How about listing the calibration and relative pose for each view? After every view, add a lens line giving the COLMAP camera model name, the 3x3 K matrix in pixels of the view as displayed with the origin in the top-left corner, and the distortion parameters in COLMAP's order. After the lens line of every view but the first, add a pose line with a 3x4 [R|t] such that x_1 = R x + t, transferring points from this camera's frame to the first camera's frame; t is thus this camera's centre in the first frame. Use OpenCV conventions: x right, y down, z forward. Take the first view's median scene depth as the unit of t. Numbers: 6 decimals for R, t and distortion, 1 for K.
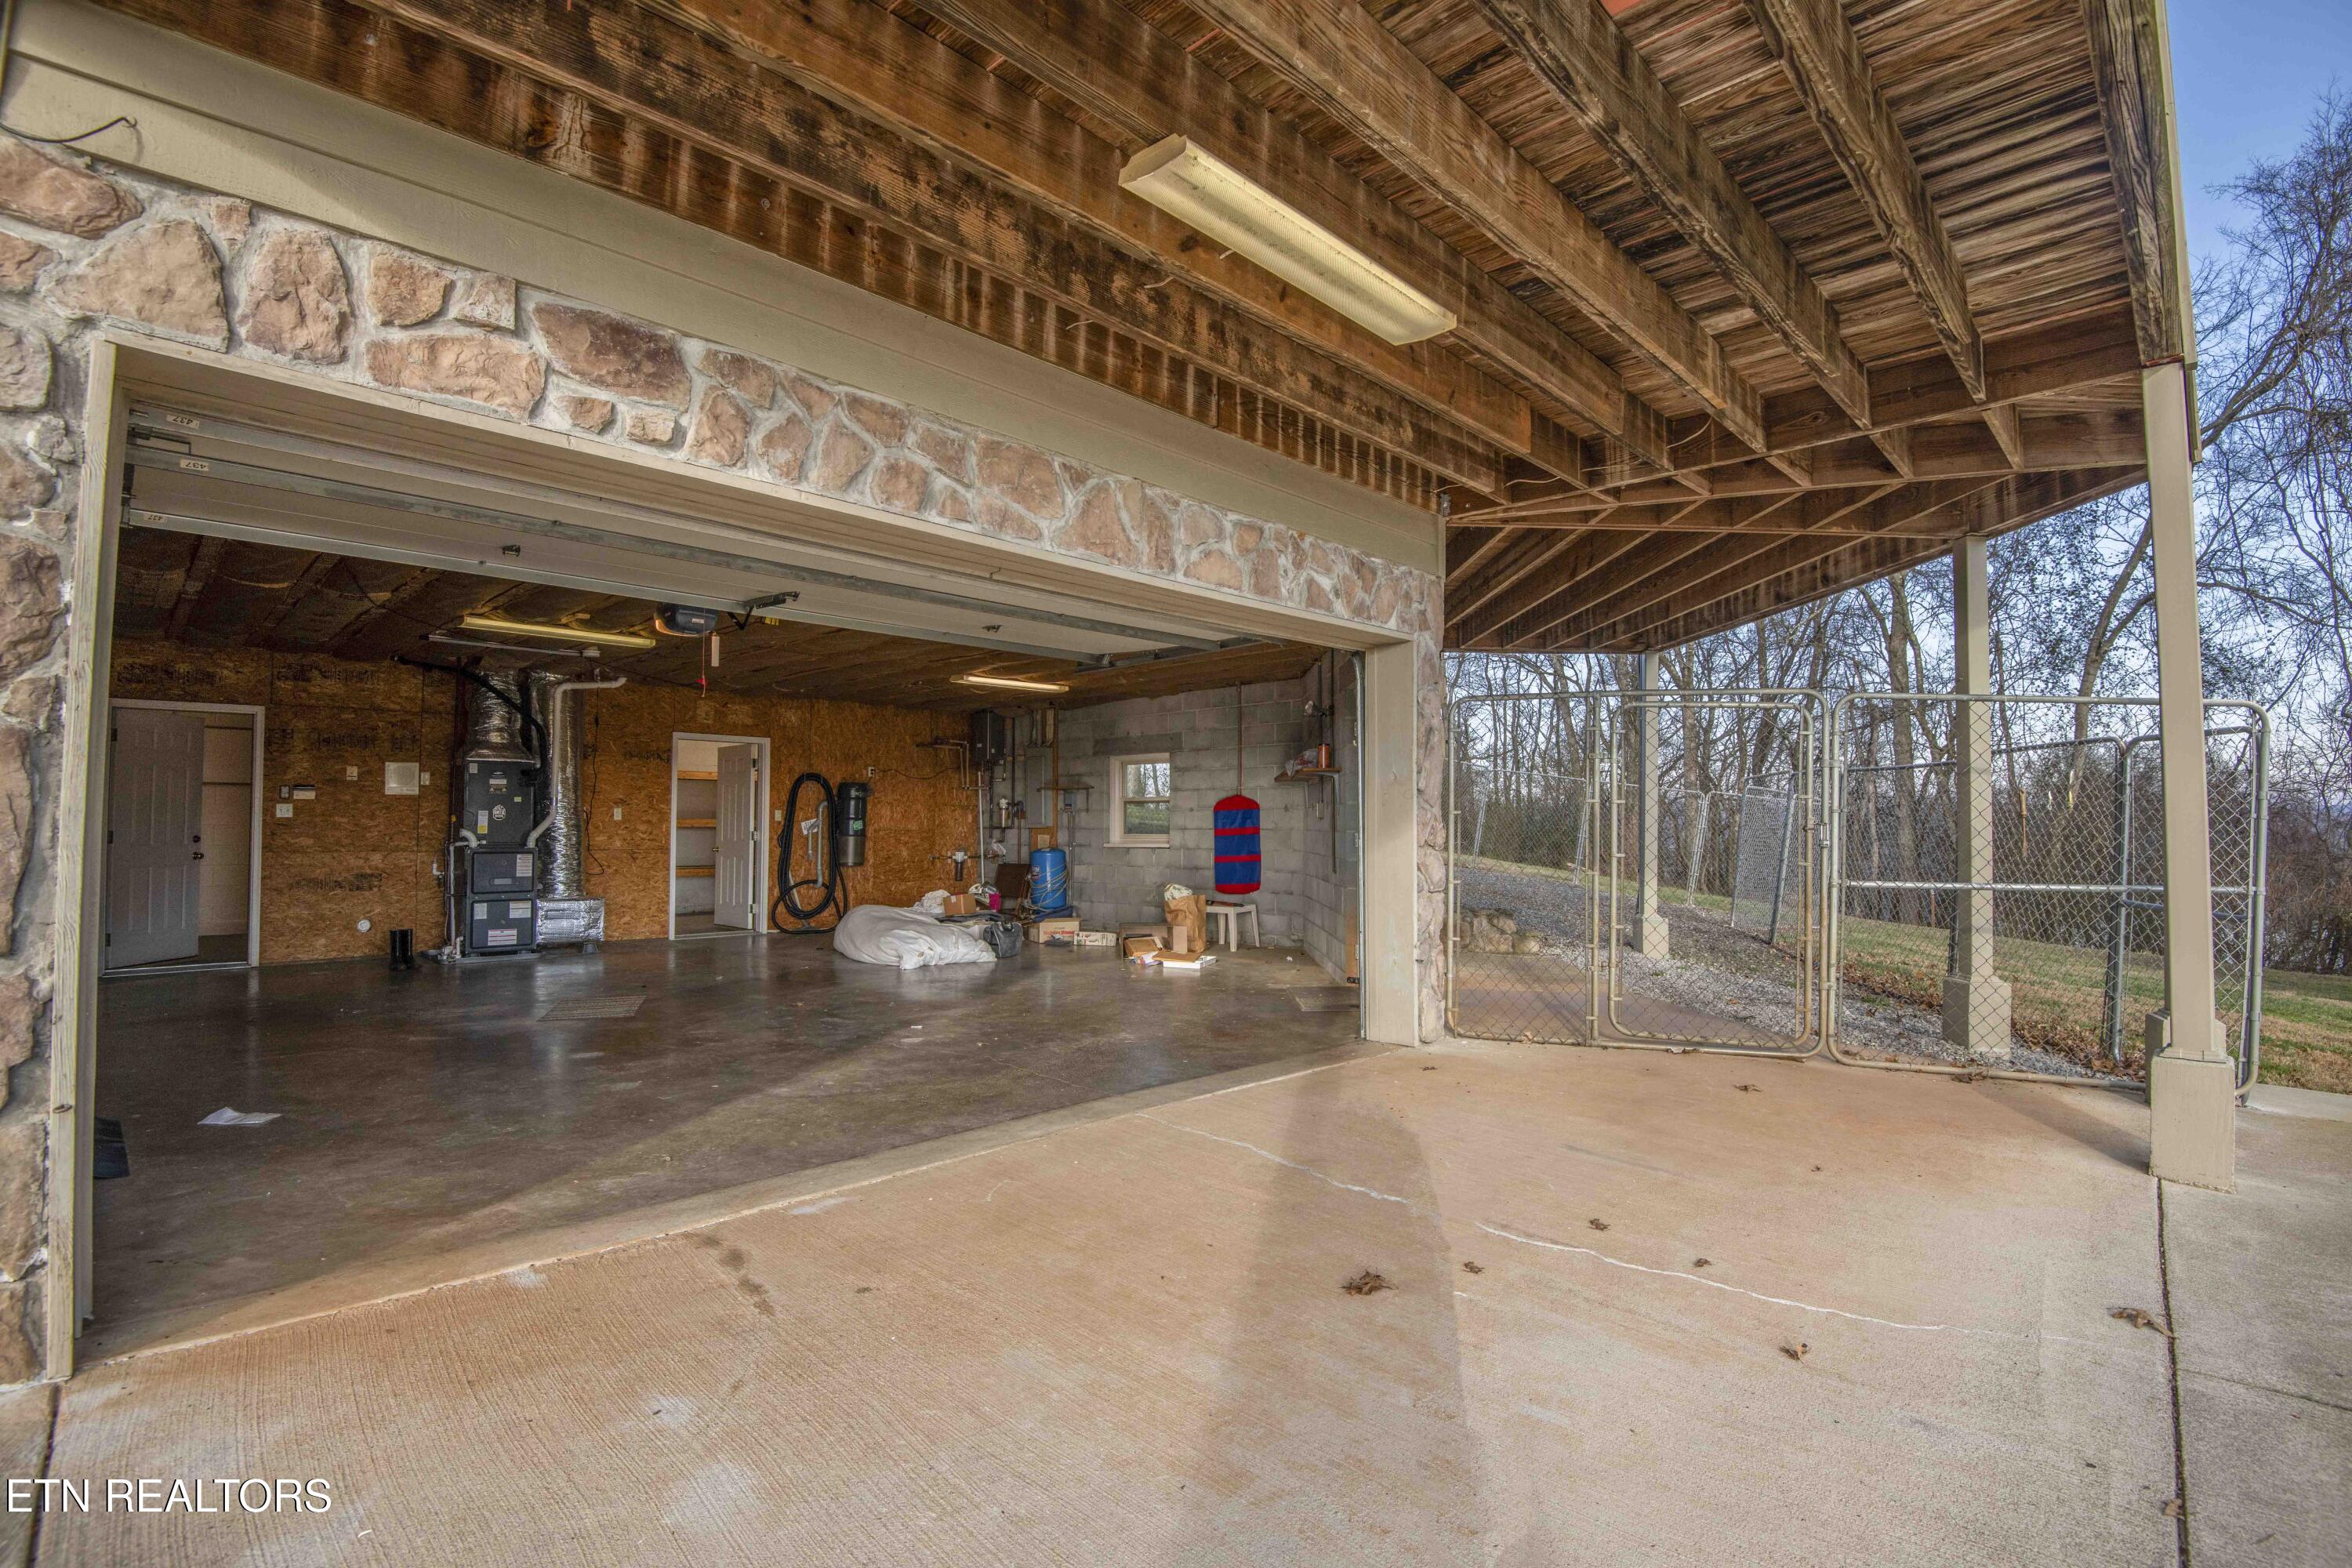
lens RADIAL K [[1087.5, 0, 1192.8], [0, 1087.5, 785.3], [0, 0, 1]] dist [-0.025271, -0.010856]
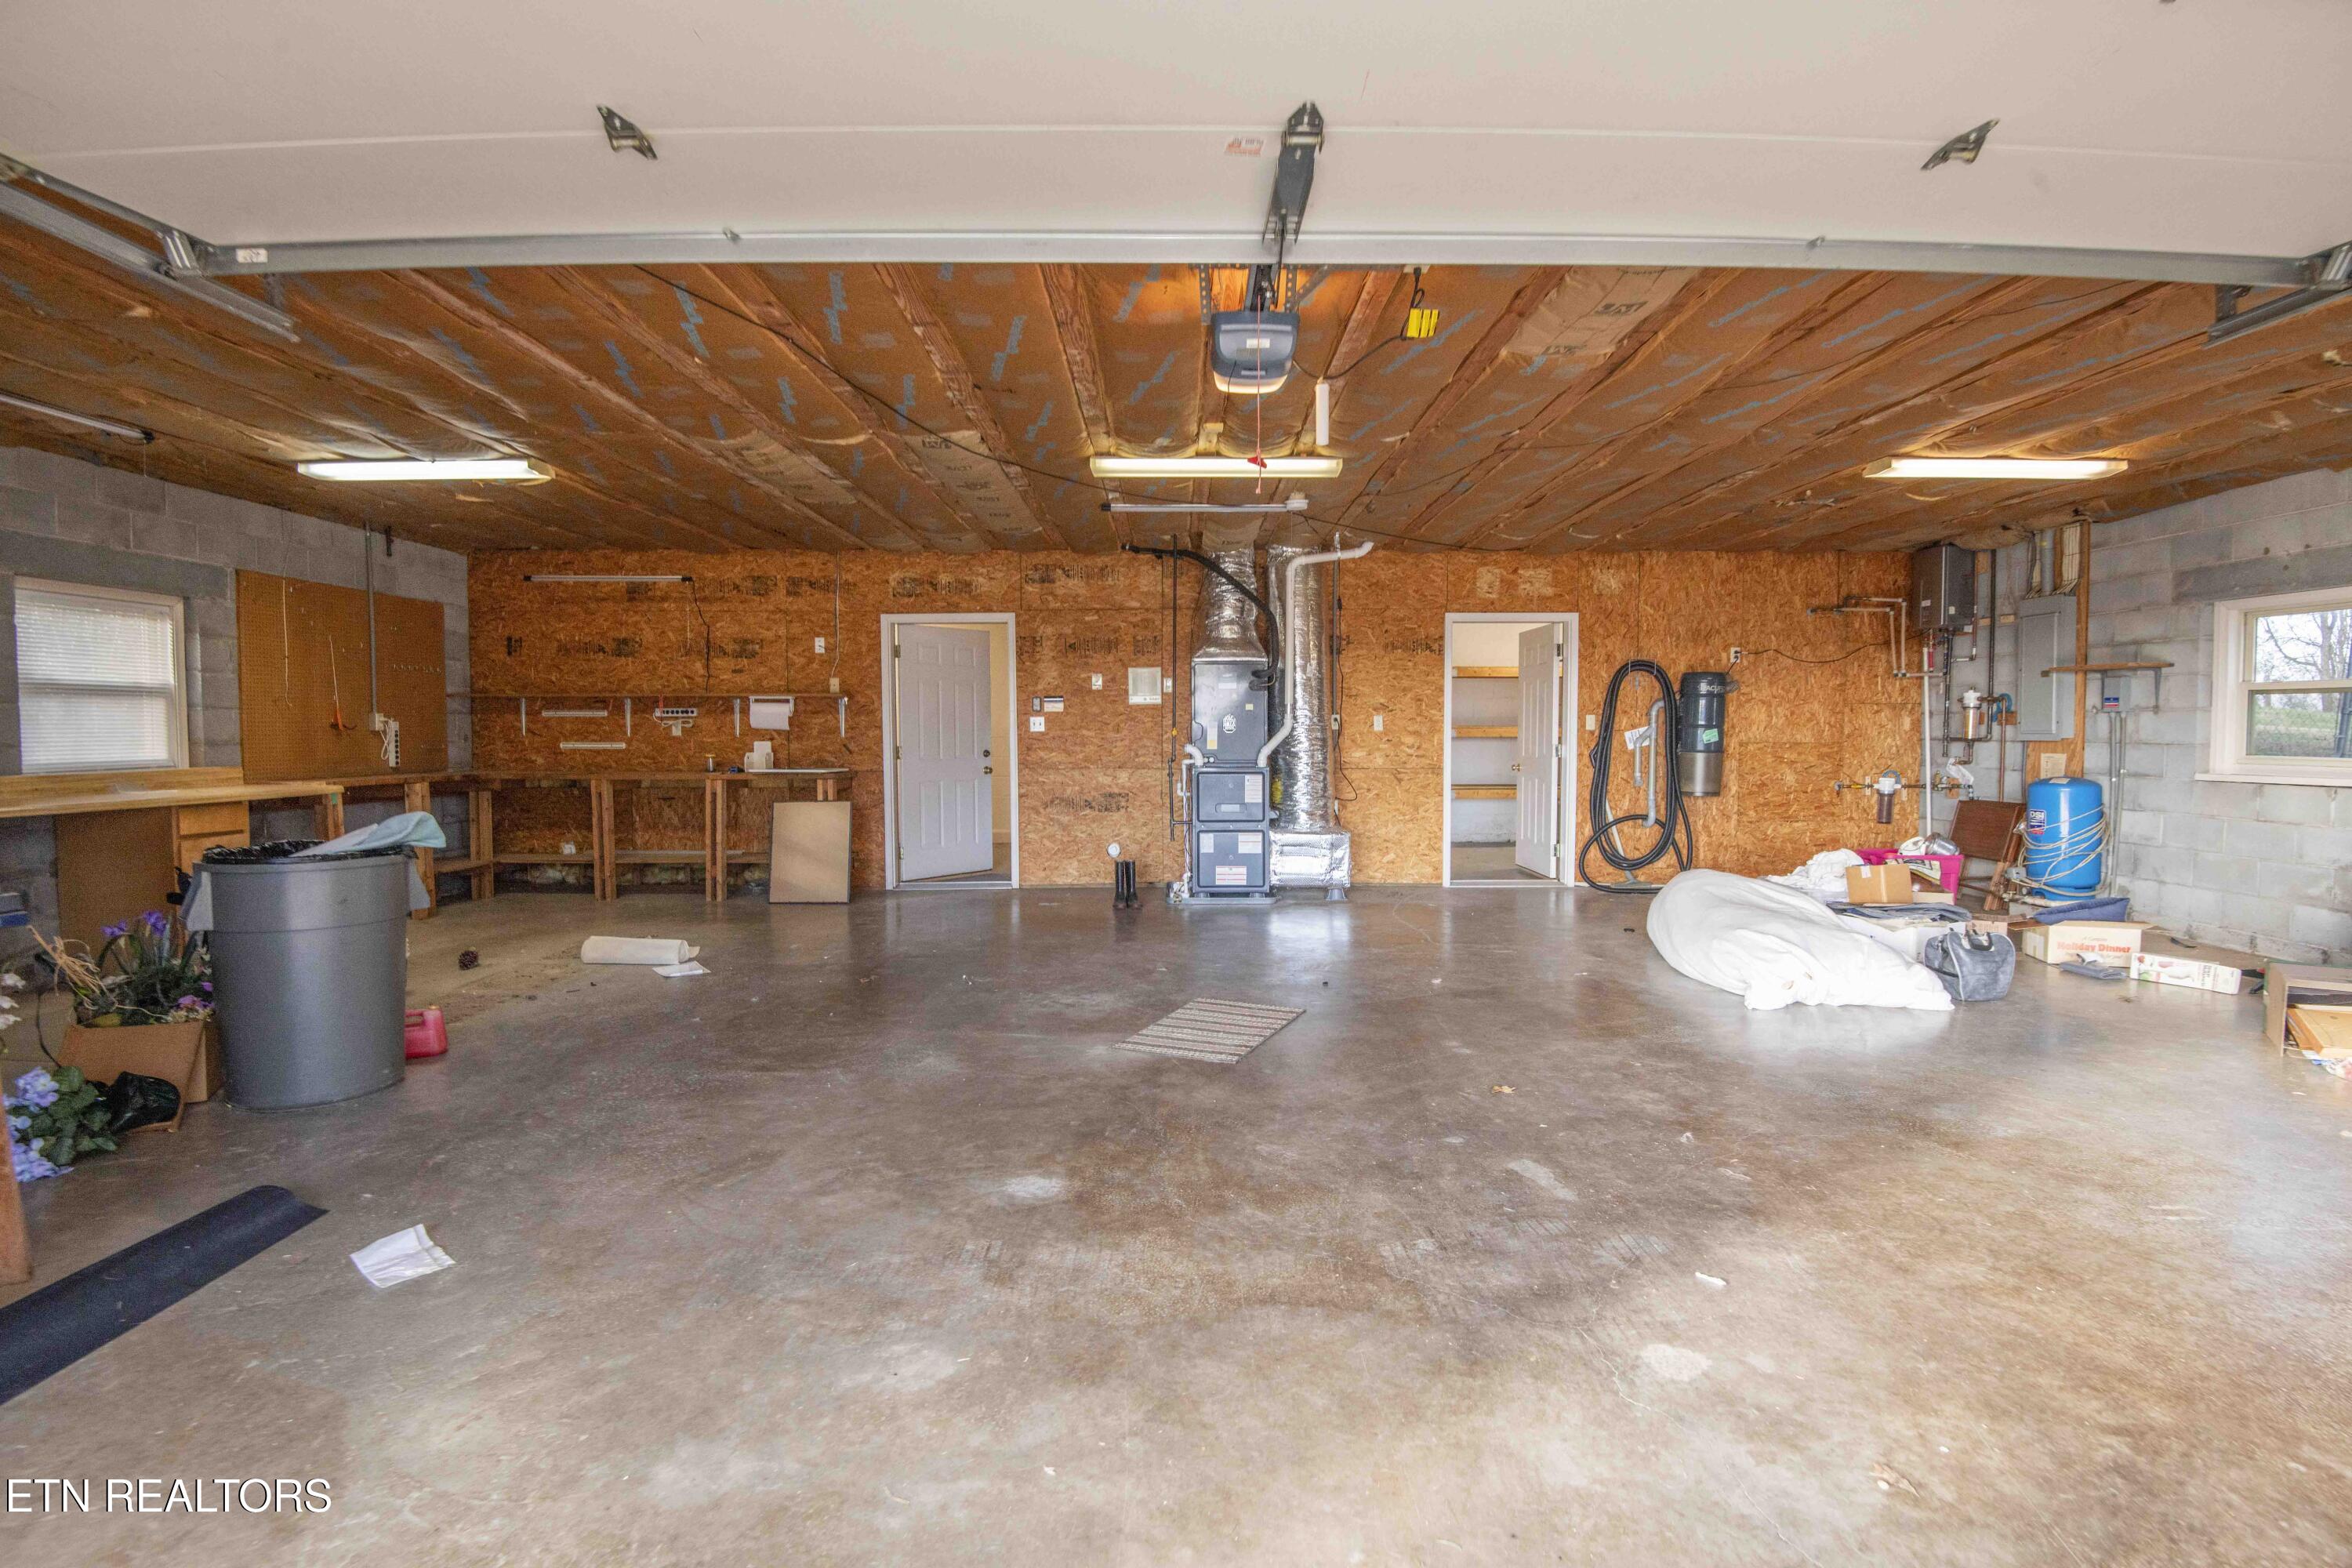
lens RADIAL K [[1087.5, 0, 1179.6], [0, 1087.5, 781.1], [0, 0, 1]] dist [-0.025271, -0.010856]
pose [[0.694087, 0.031698, -0.719193, -0.063829], [0.031813, 0.996704, 0.074632, 0.005119], [0.719187, -0.074681, 0.690791, 0.340352]]
